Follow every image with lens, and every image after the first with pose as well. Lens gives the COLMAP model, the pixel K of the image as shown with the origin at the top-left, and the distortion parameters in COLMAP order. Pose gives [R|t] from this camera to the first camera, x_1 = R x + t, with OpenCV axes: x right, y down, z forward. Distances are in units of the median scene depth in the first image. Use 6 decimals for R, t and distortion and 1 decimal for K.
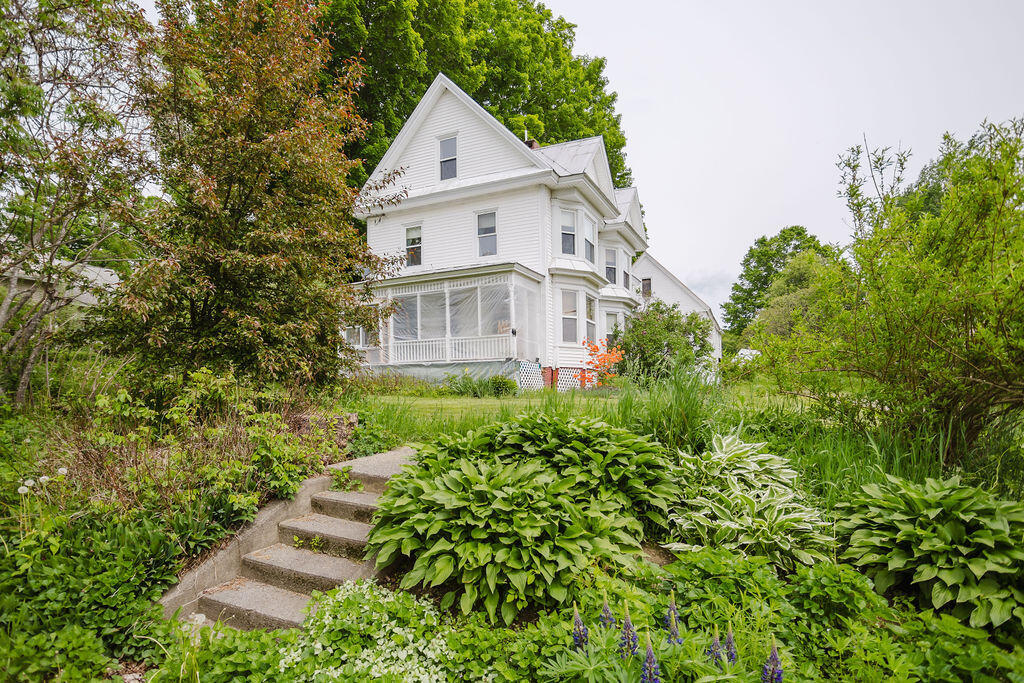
lens RADIAL K [[513.3, 0, 519.4], [0, 513.3, 363.8], [0, 0, 1]] dist [-0.036832, 0.019402]
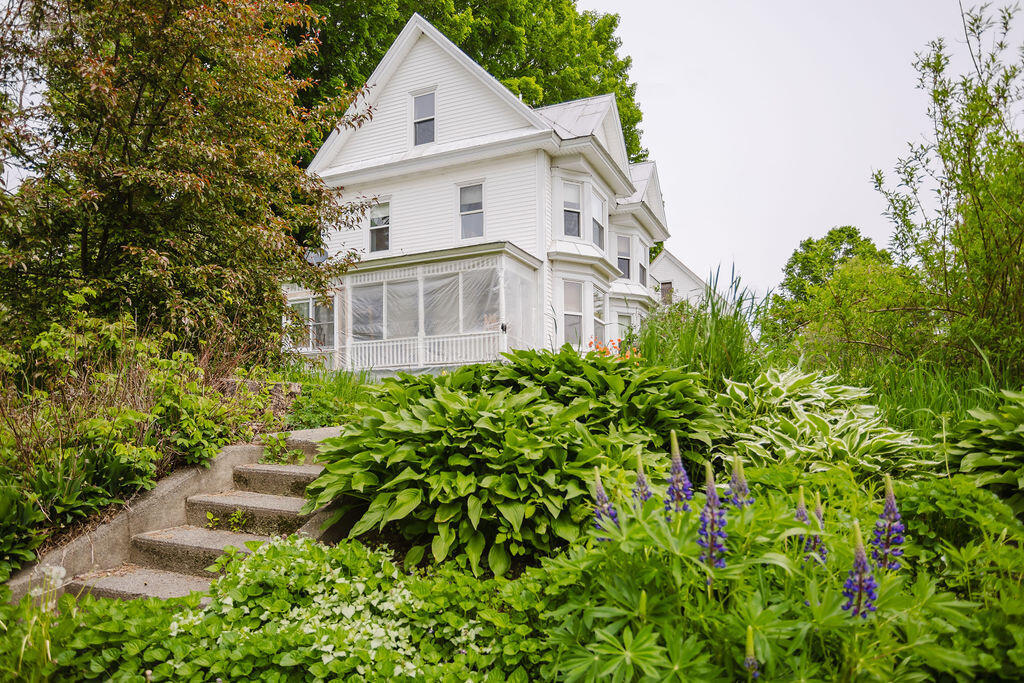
lens RADIAL K [[633.5, 0, 529.5], [0, 633.5, 367.4], [0, 0, 1]] dist [-0.014082, 0.018210]
pose [[0.999500, 0.007049, 0.030835, -0.004387], [-0.005725, 0.999066, -0.042839, 0.158844], [-0.031108, 0.042641, 0.998606, 0.057186]]
